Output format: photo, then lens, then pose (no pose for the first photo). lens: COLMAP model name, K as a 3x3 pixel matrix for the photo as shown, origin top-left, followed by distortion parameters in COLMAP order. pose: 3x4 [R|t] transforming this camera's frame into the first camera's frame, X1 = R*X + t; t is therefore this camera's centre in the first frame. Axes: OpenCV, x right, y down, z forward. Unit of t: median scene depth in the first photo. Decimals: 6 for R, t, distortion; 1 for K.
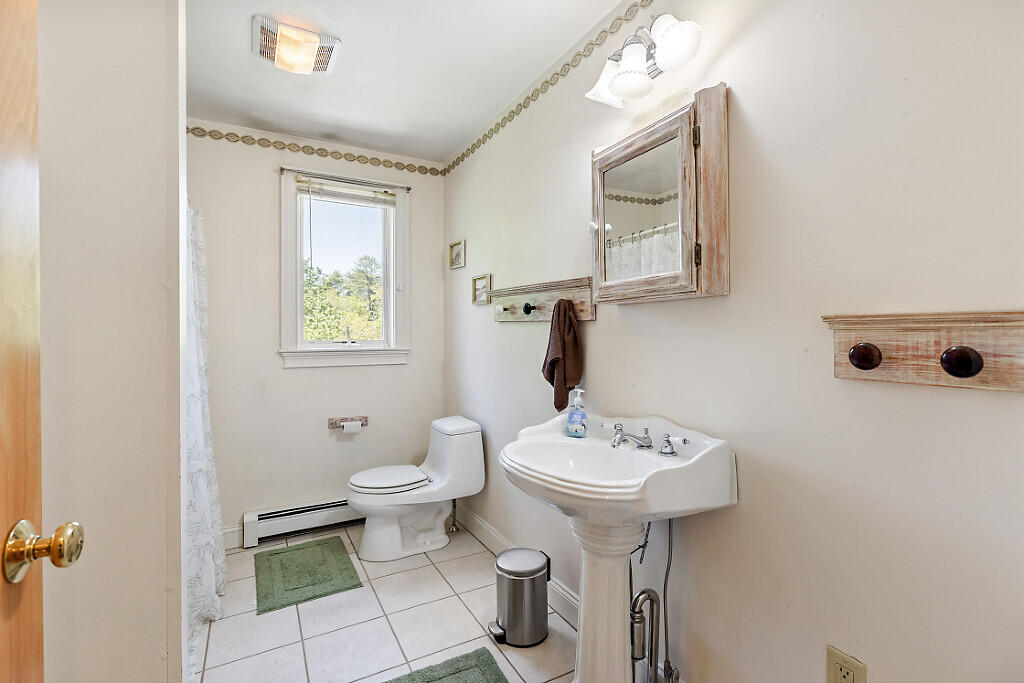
lens RADIAL K [[459.5, 0, 510.1], [0, 459.5, 329.1], [0, 0, 1]] dist [-0.000035, 0.000071]
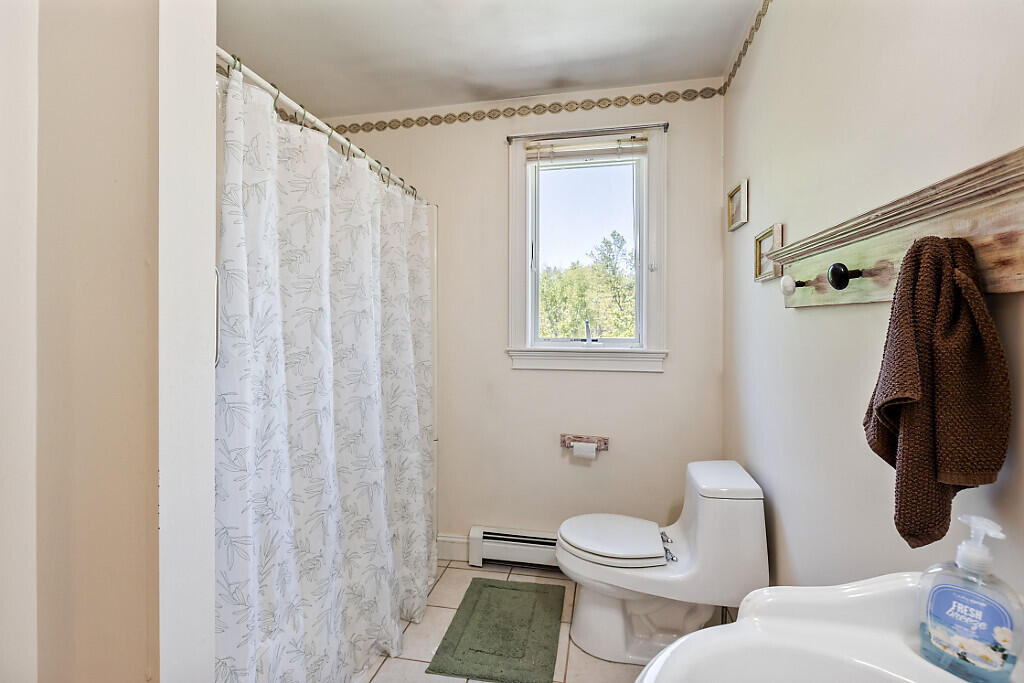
lens RADIAL K [[459.5, 0, 510.1], [0, 459.5, 329.1], [0, 0, 1]] dist [-0.000035, 0.000071]
pose [[0.759397, 0.003894, -0.650616, 0.067128], [0.001365, 0.999970, 0.007578, 0.003152], [0.650626, -0.006643, 0.759369, 0.344078]]
